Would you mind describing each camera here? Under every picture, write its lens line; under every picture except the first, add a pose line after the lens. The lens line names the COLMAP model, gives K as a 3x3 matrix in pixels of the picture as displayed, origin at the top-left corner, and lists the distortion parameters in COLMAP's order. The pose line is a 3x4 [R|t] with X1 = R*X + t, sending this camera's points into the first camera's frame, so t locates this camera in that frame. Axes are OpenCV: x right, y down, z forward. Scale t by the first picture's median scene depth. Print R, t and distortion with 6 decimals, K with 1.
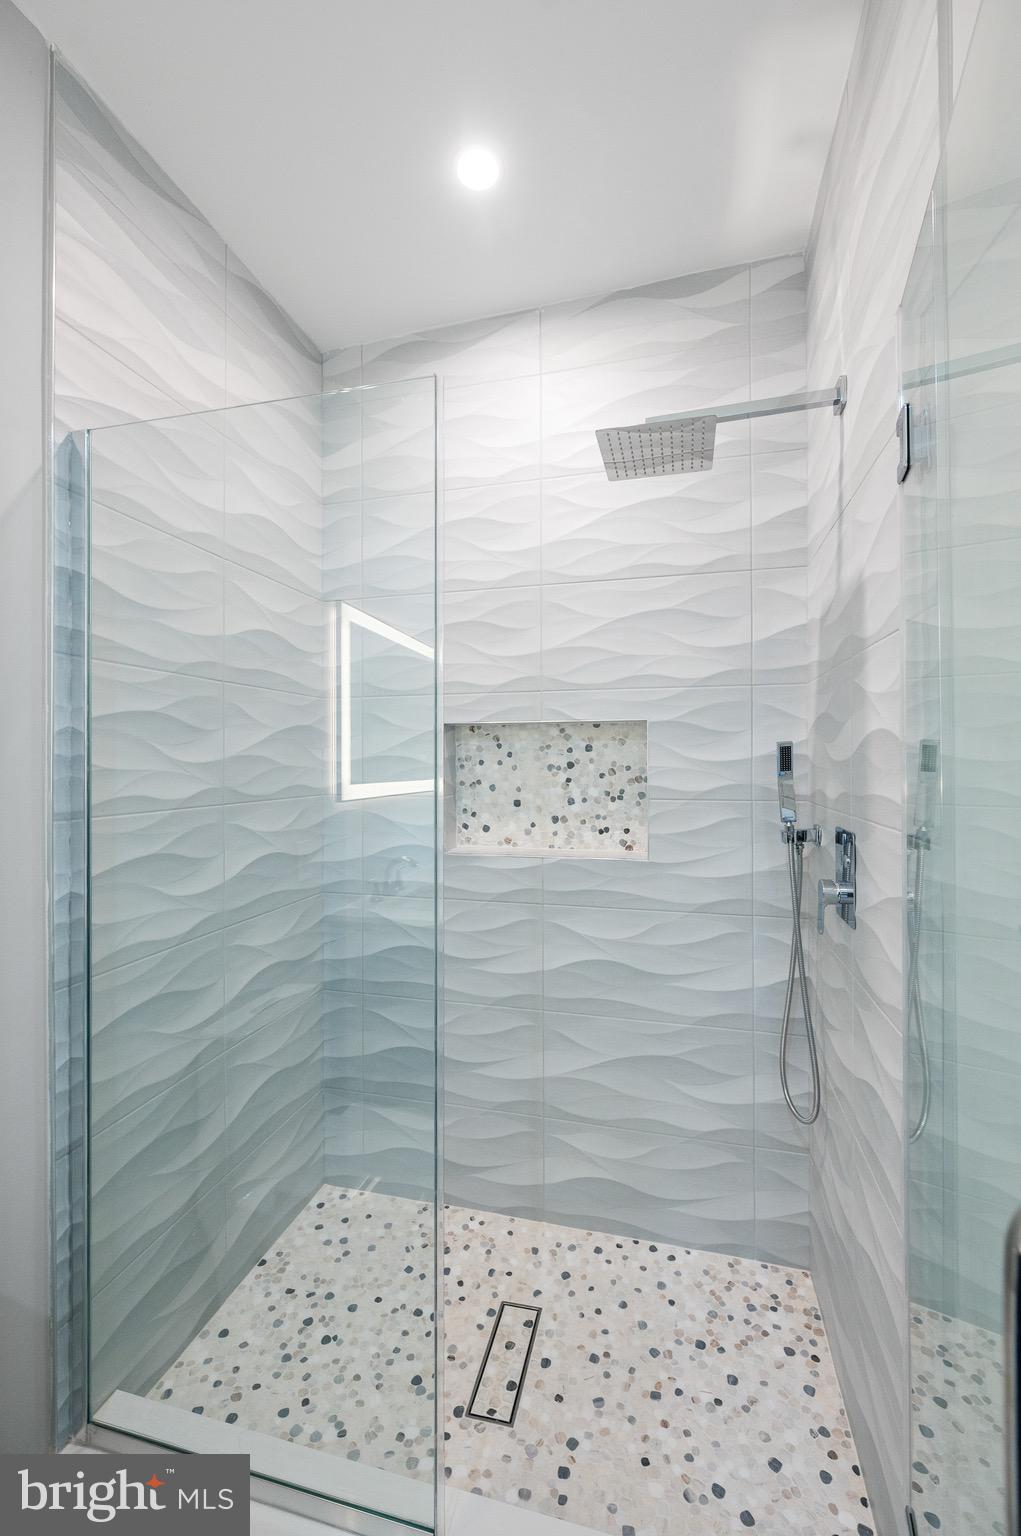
lens RADIAL K [[621.9, 0, 513.9], [0, 621.9, 765.0], [0, 0, 1]] dist [-0.001821, 0.000332]
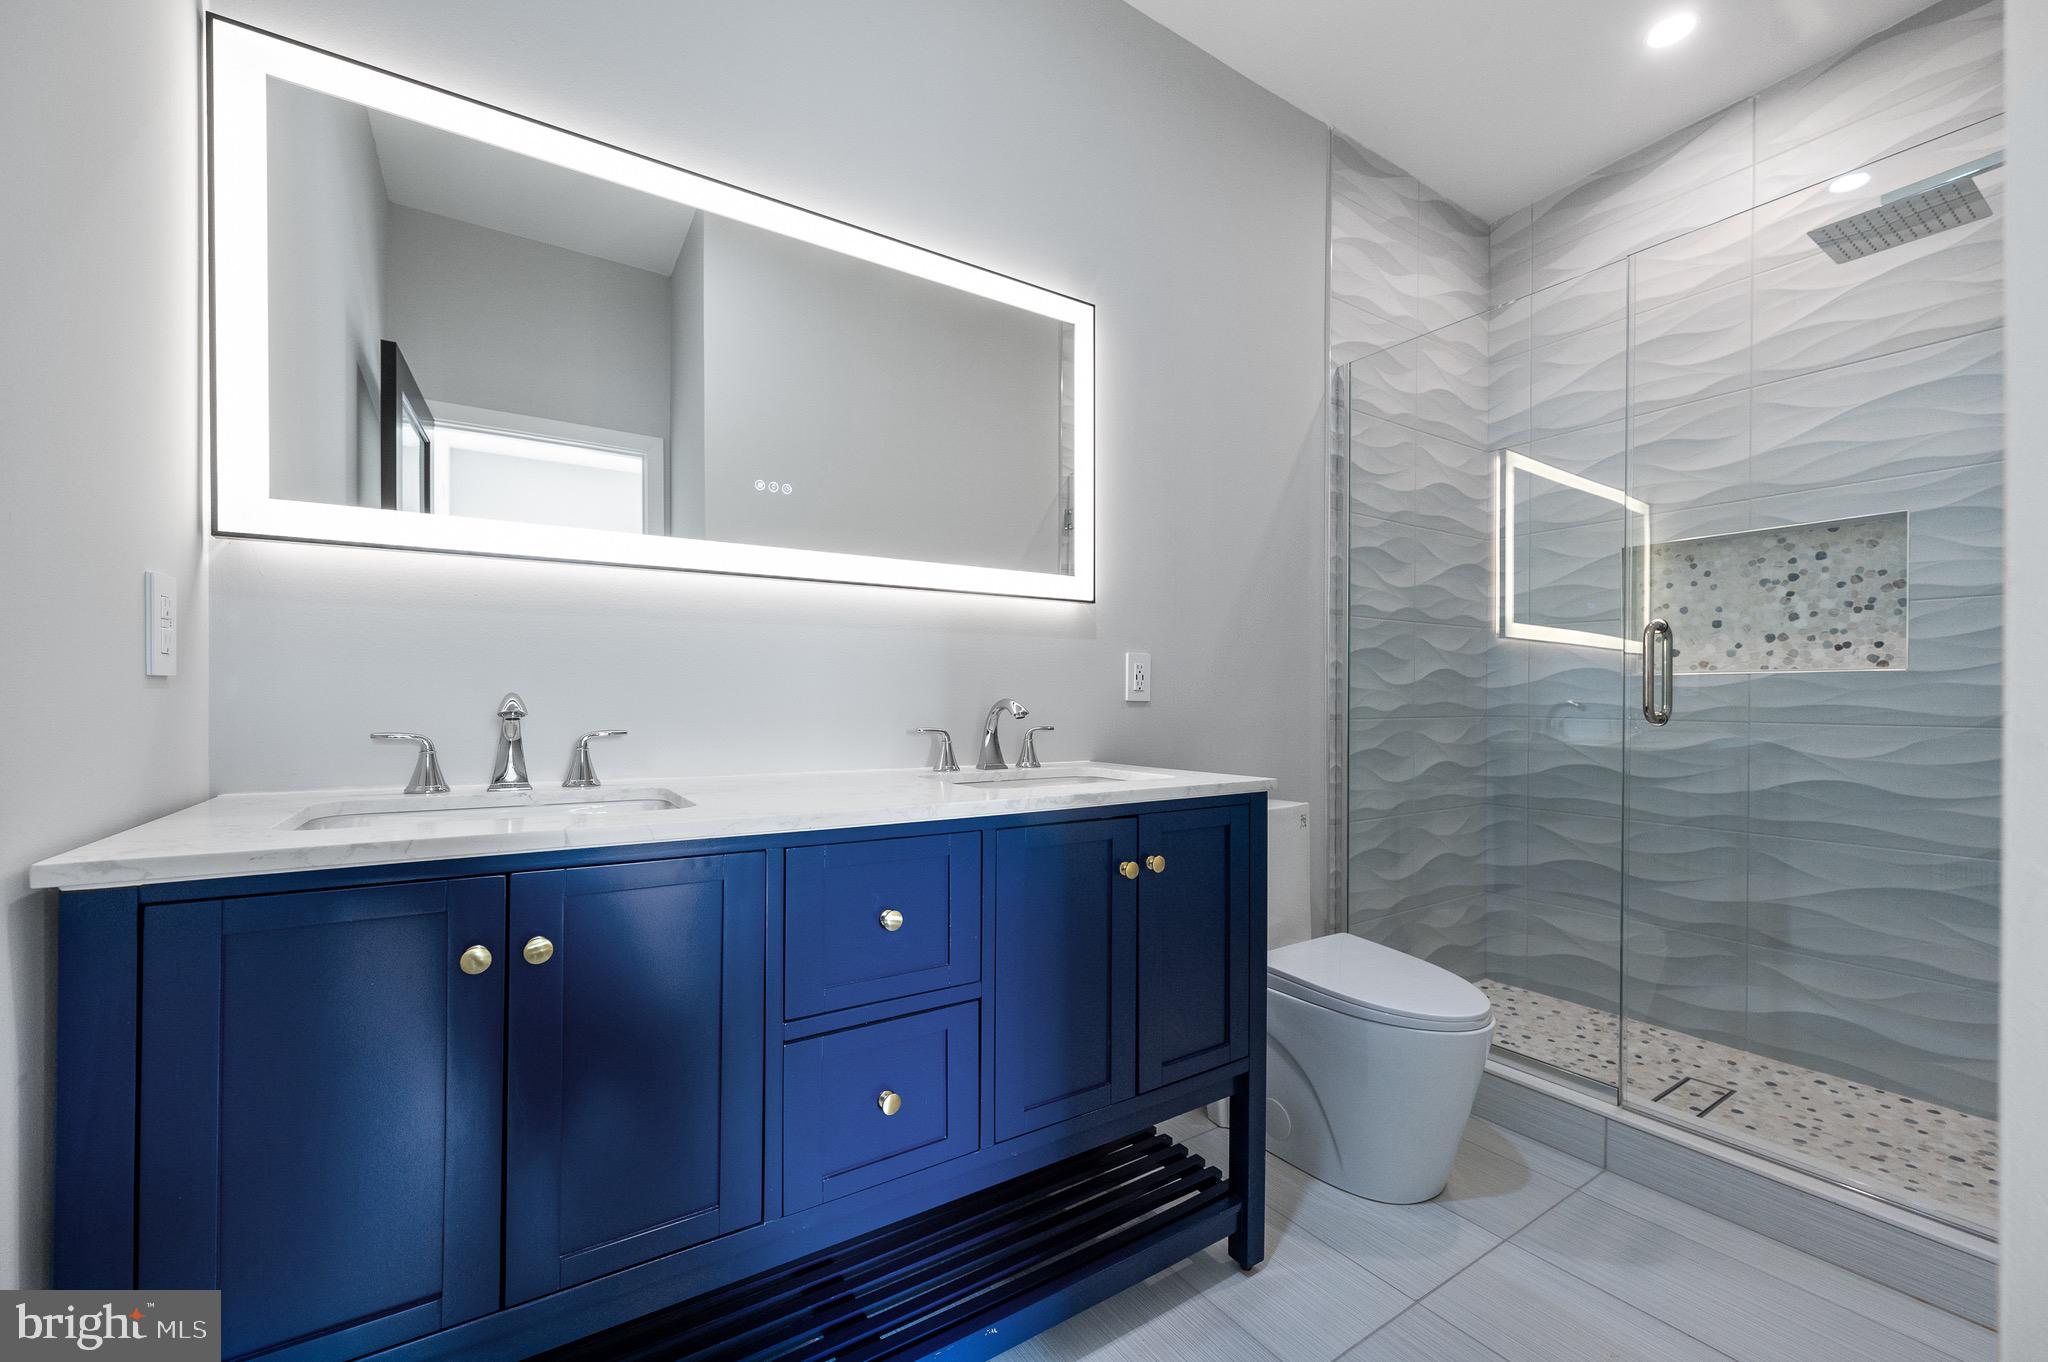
lens RADIAL K [[829.2, 0, 1017.5], [0, 829.2, 716.6], [0, 0, 1]] dist [-0.001821, 0.000332]
pose [[0.750430, 0.009958, -0.660875, 0.044888], [-0.004103, 0.999937, 0.010407, 0.212690], [0.660937, -0.005098, 0.750424, -0.720858]]
